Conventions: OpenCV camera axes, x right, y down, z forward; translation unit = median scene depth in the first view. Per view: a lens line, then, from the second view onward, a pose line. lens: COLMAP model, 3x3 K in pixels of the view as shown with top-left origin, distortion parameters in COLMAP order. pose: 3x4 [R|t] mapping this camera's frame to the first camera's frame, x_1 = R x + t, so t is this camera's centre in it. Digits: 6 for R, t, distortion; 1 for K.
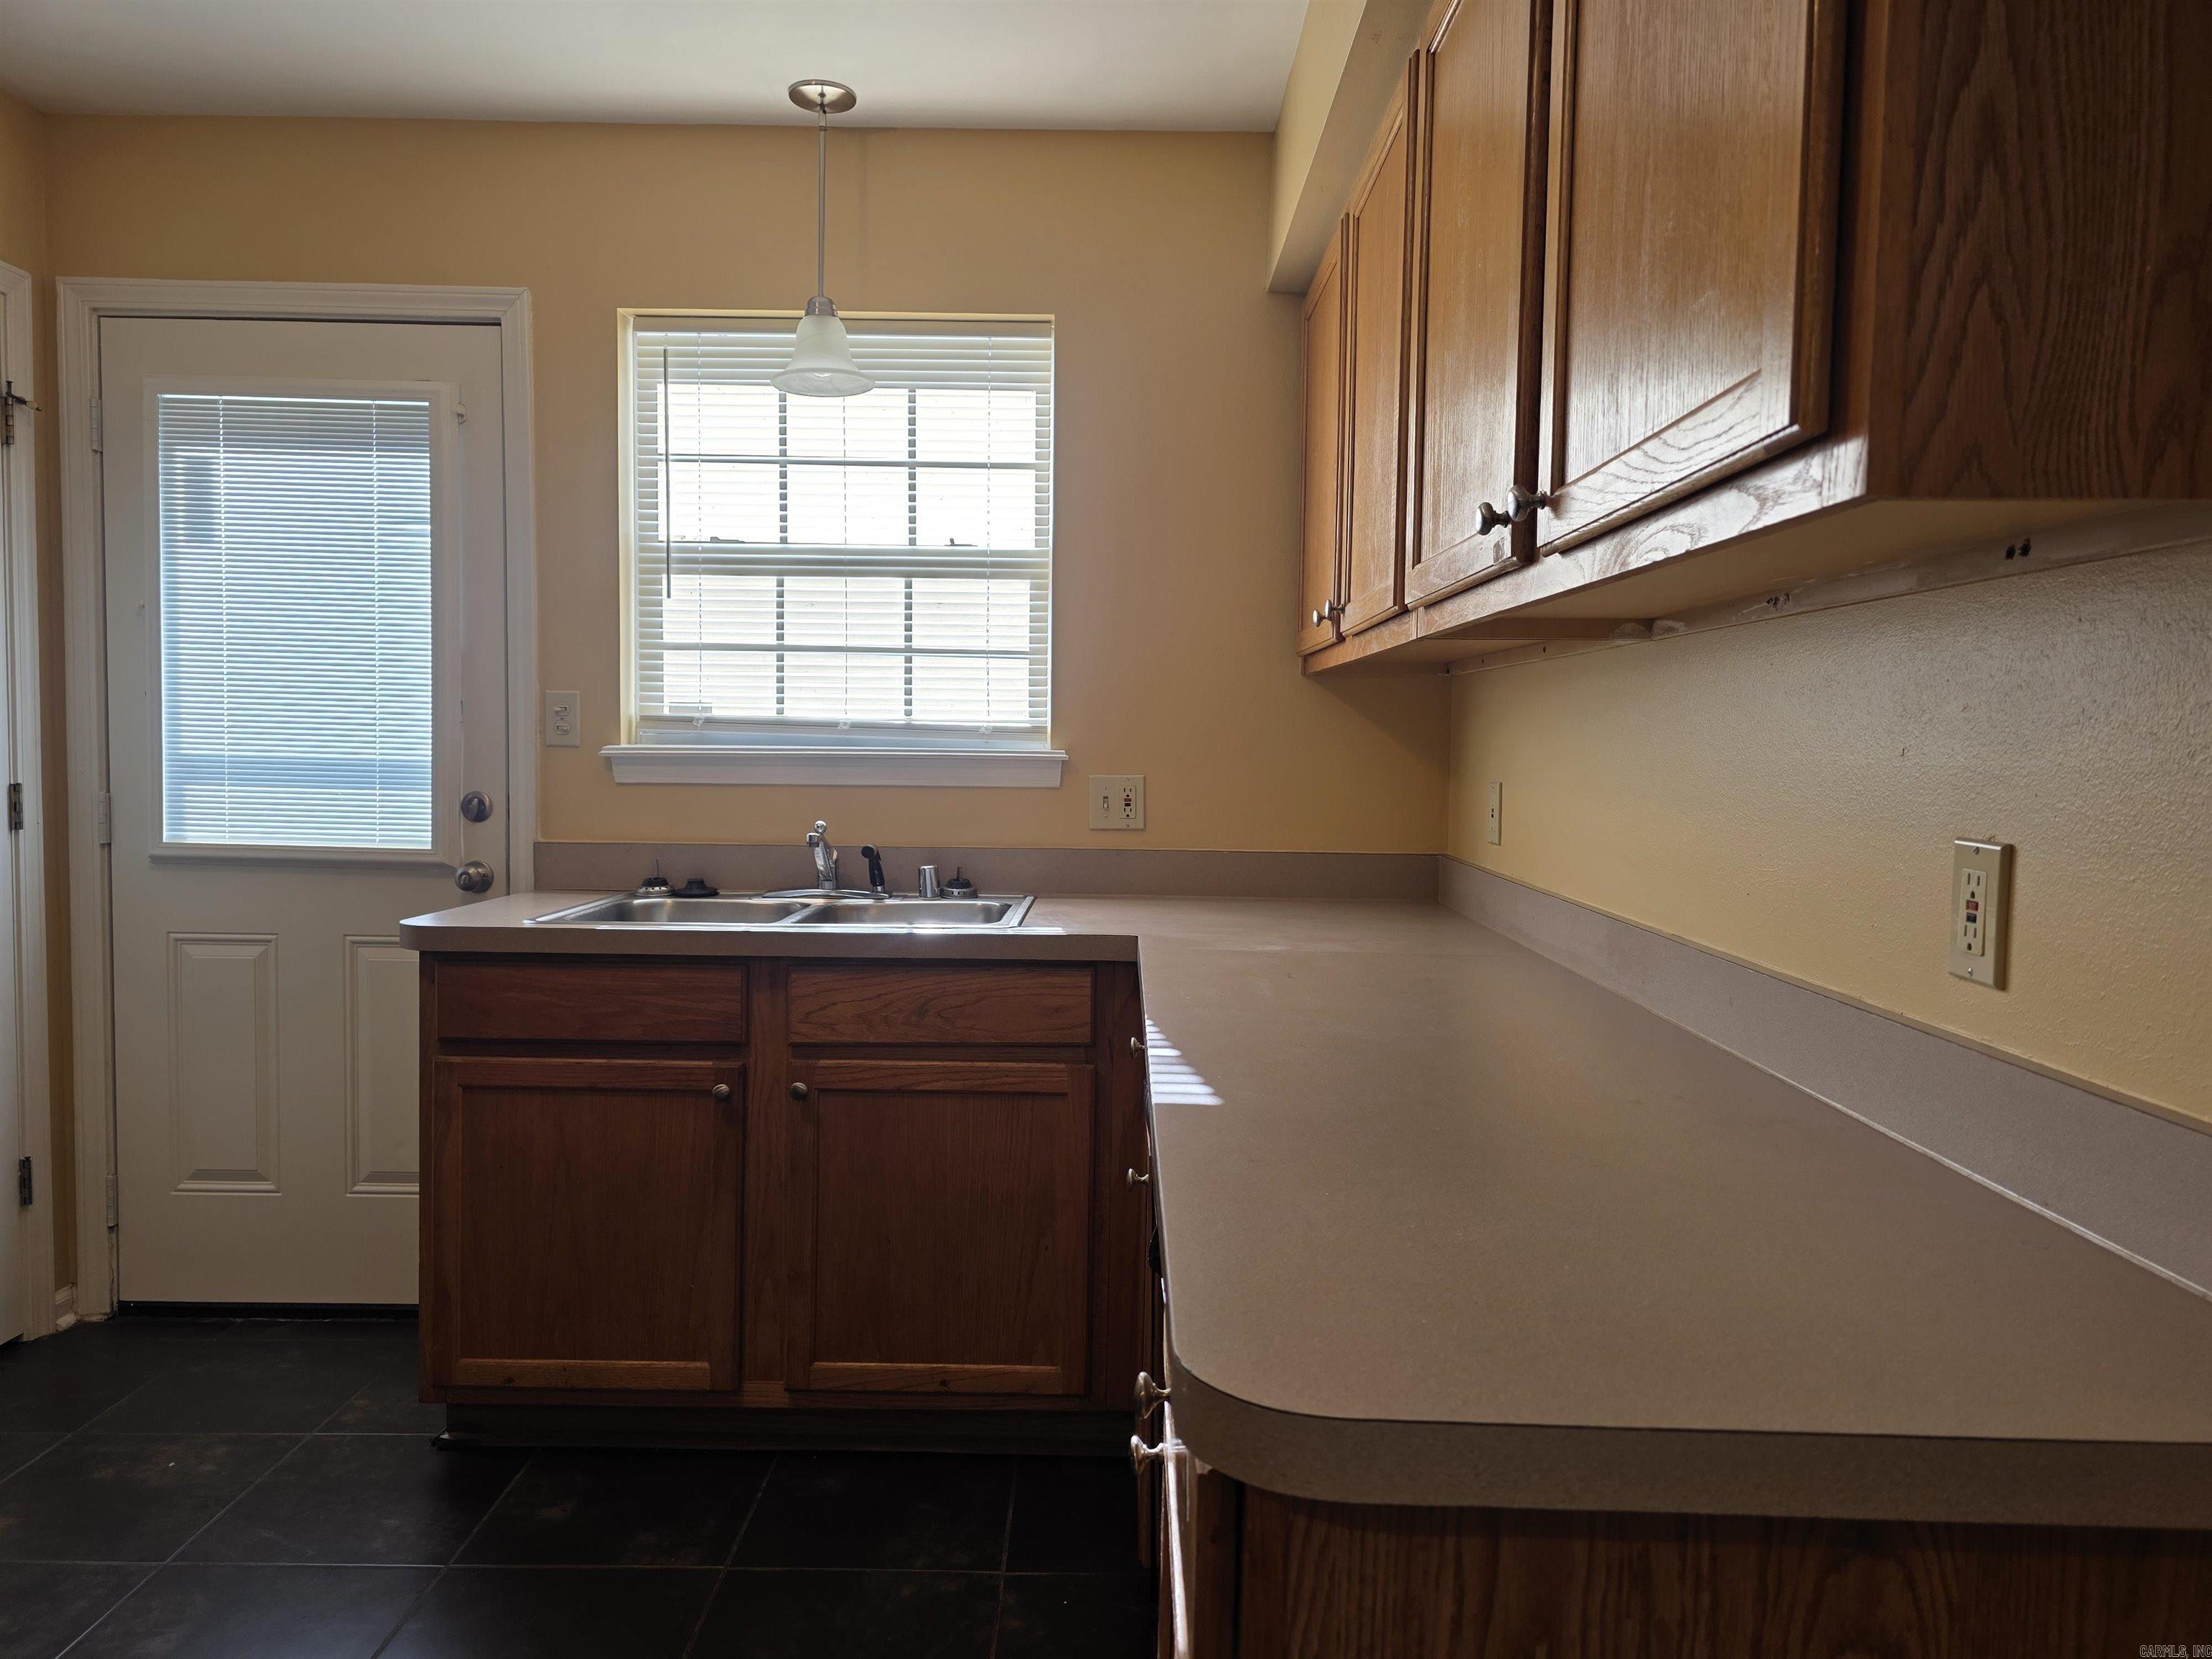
lens RADIAL K [[1496.9, 0, 1114.5], [0, 1496.9, 825.0], [0, 0, 1]] dist [0.055765, -0.052647]
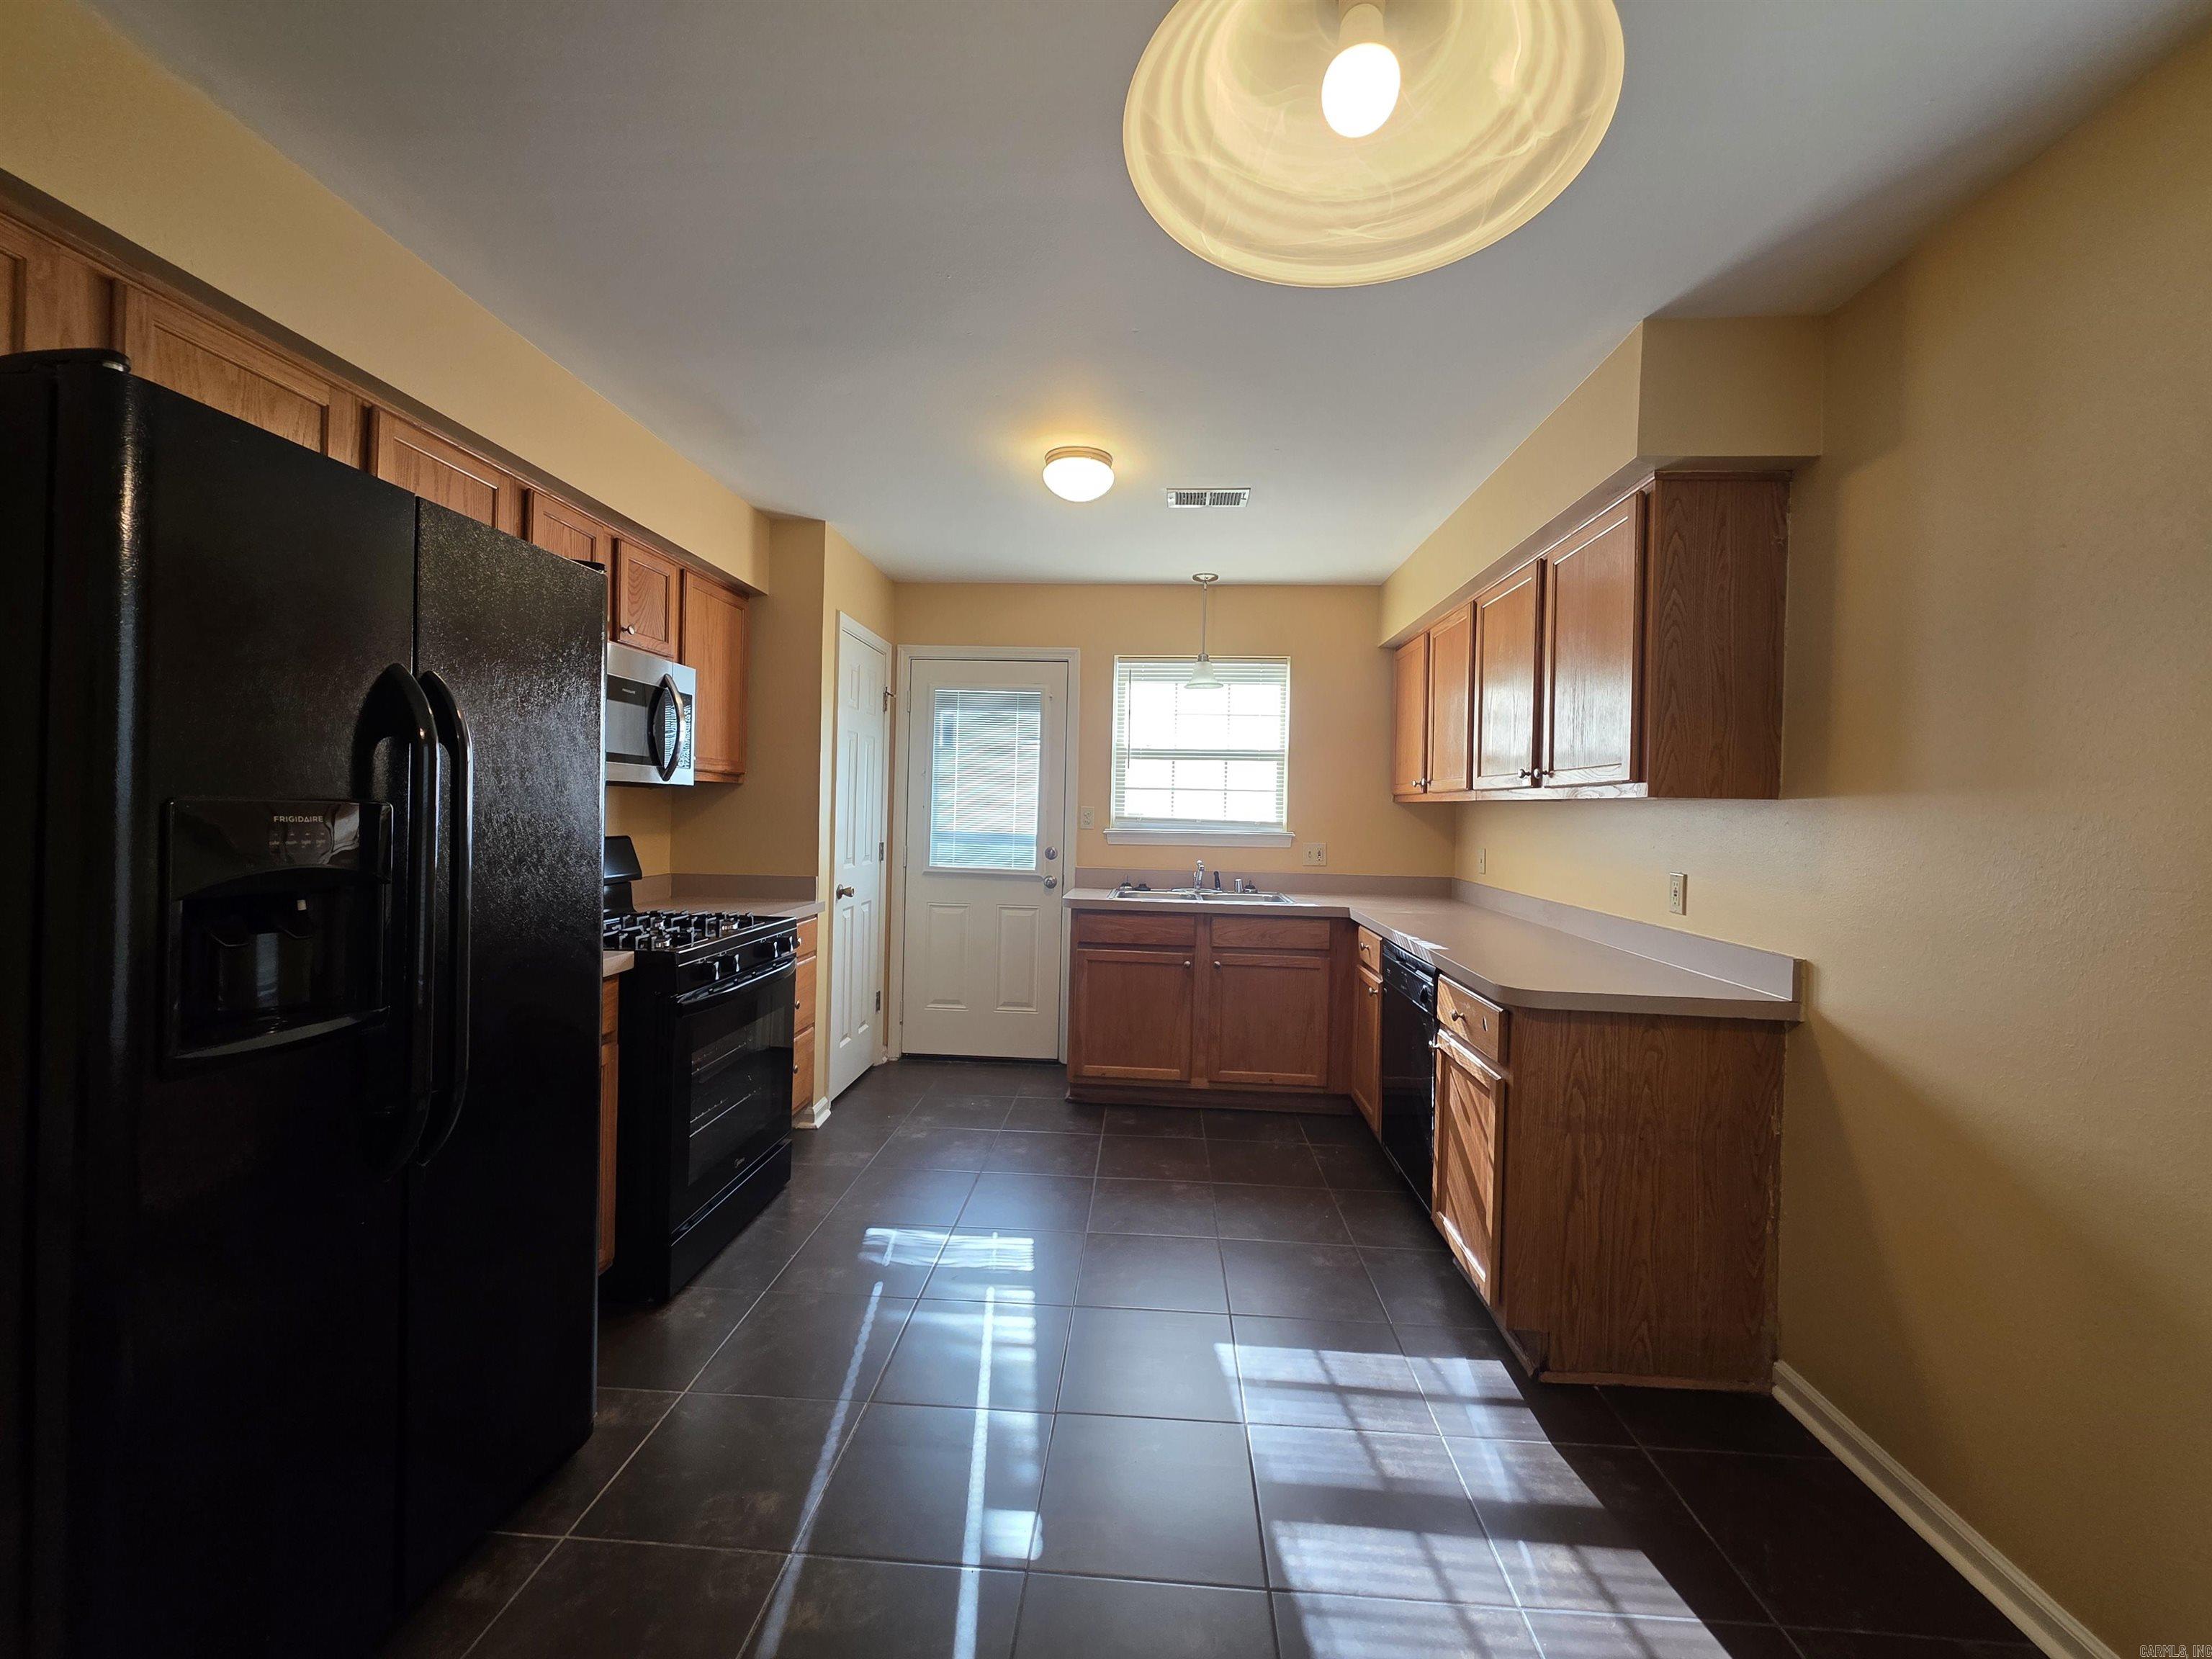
lens RADIAL K [[888.3, 0, 1110.0], [0, 888.3, 811.0], [0, 0, 1]] dist [0.000552, -0.000430]
pose [[0.998382, 0.008344, -0.056239, -0.253020], [-0.011444, 0.998420, -0.055020, -0.002147], [0.055691, 0.055574, 0.996900, -0.457983]]
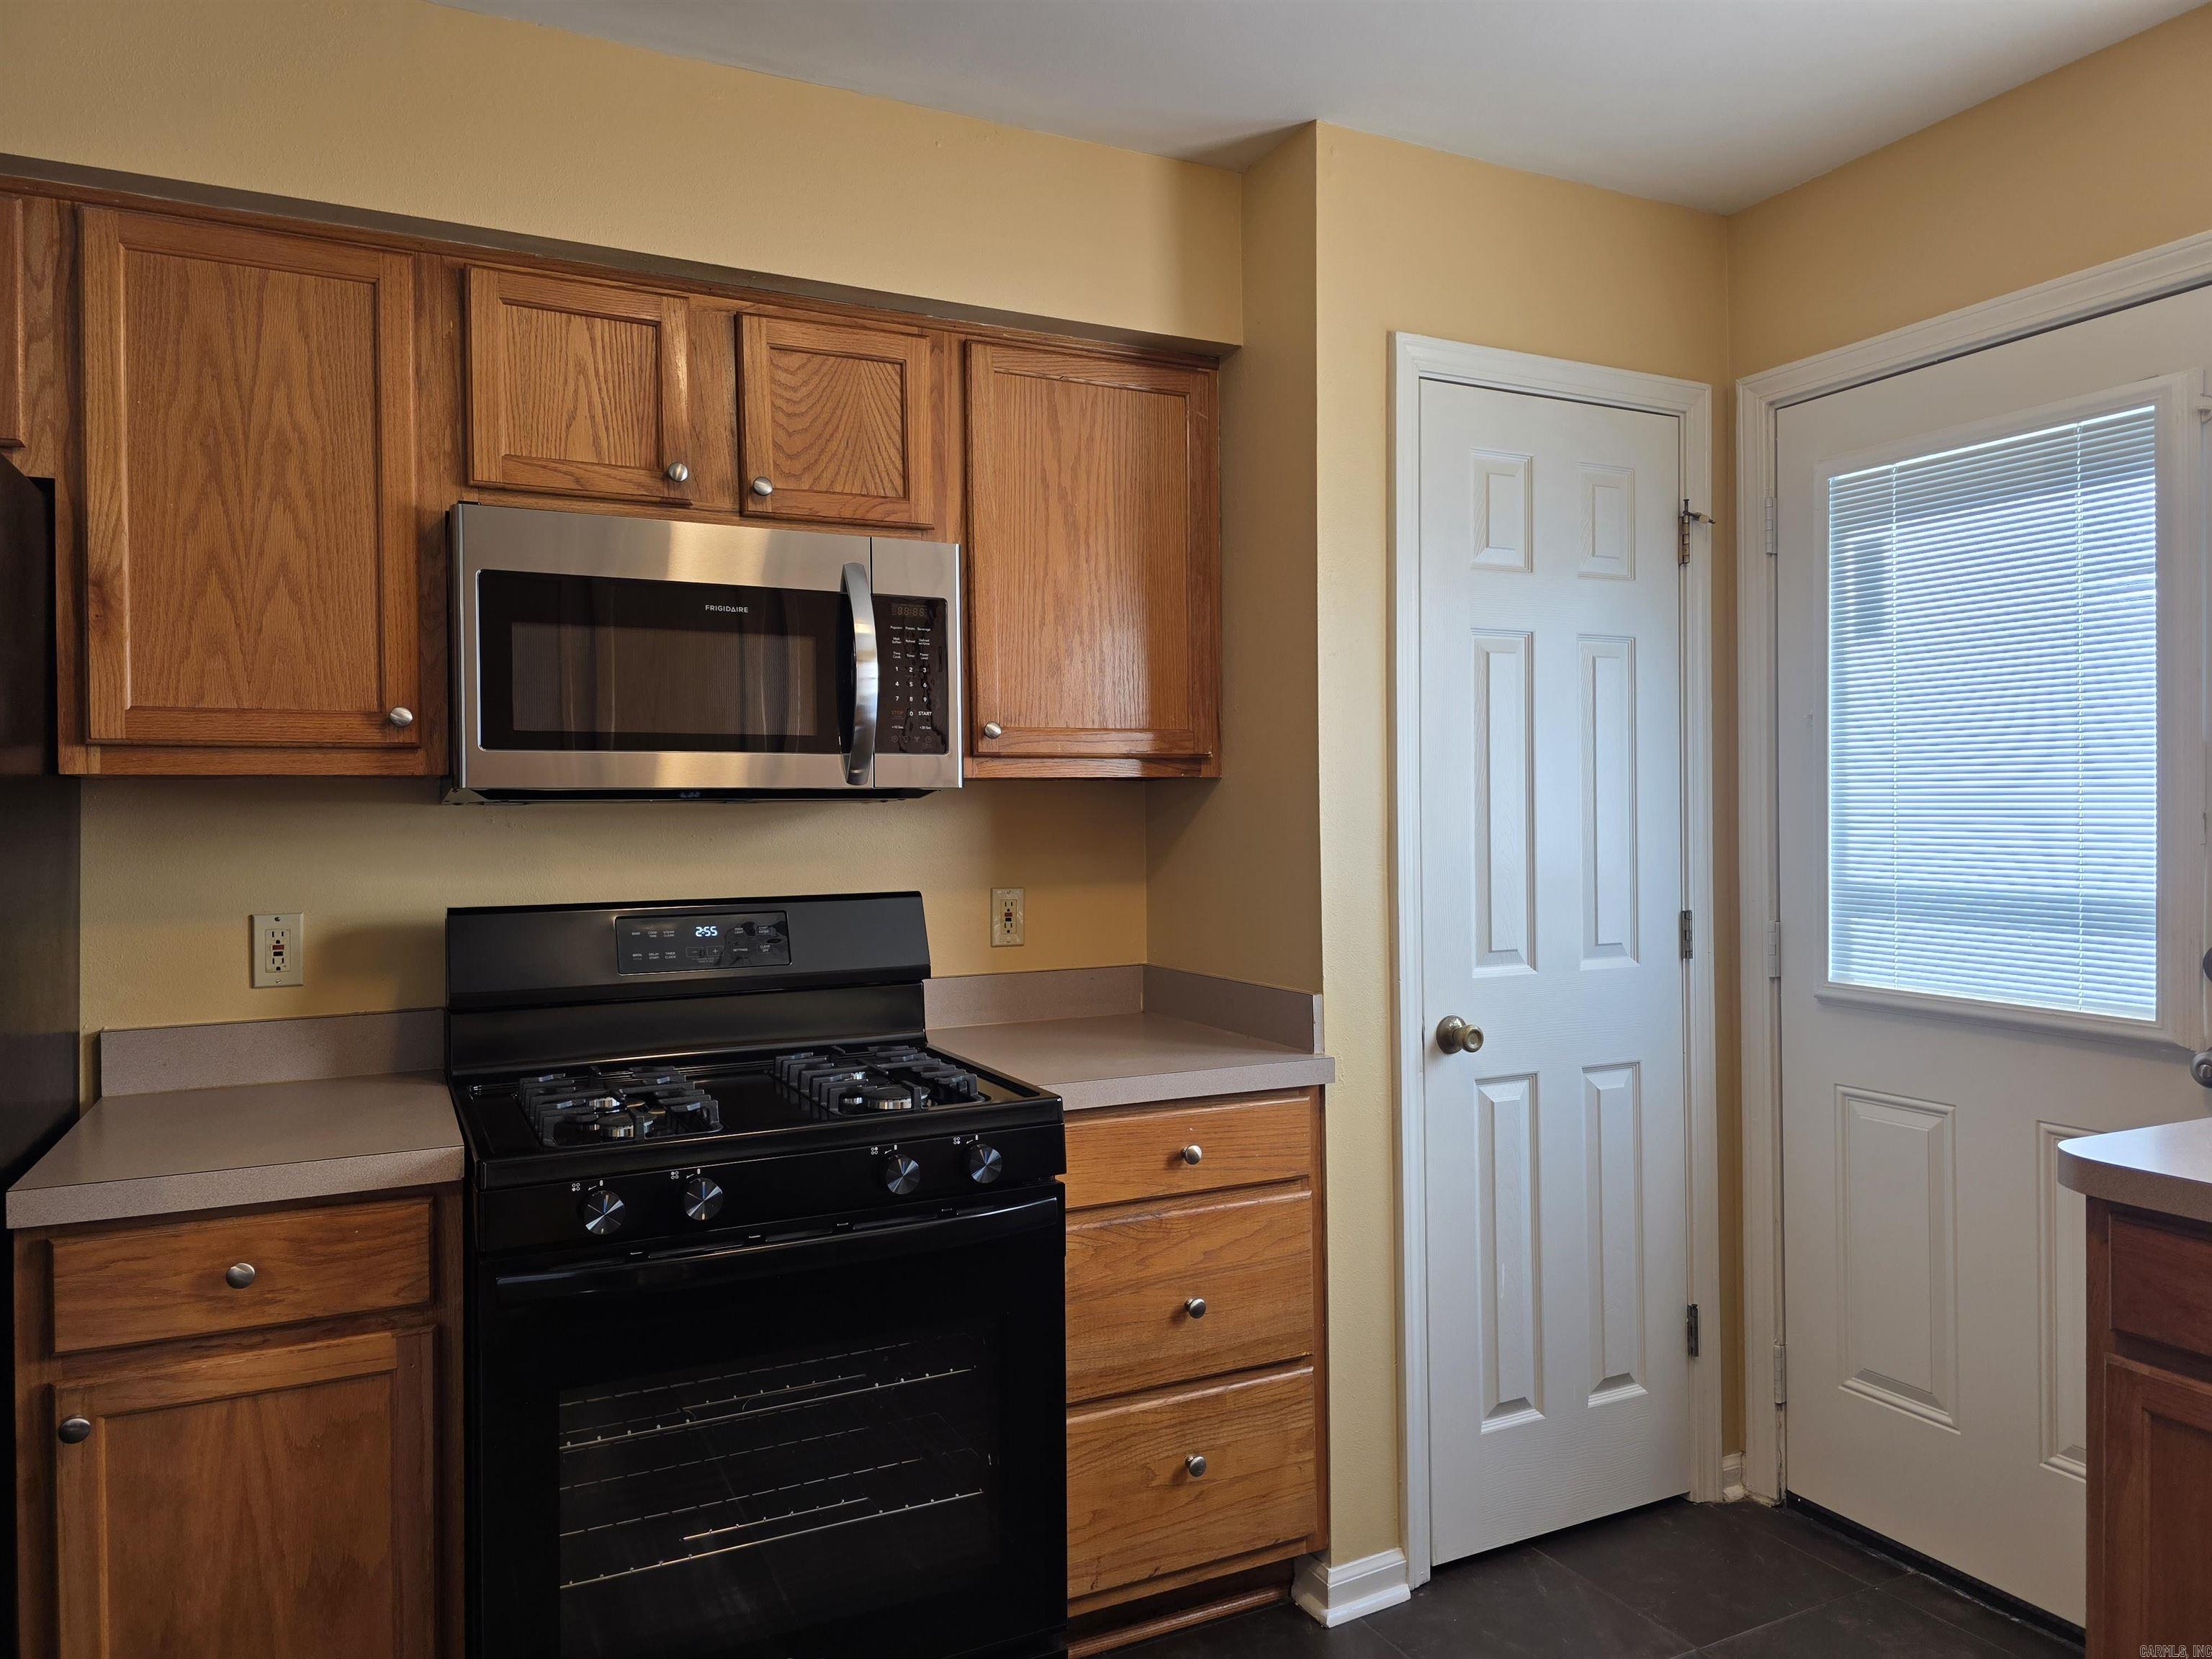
lens RADIAL K [[1491.9, 0, 1097.5], [0, 1491.9, 820.6], [0, 0, 1]] dist [0.068392, -0.065562]
pose [[0.449875, -0.016806, -0.892933, -0.034028], [-0.030821, 0.998935, -0.034329, -0.039464], [0.892560, 0.042966, 0.448878, 0.227741]]
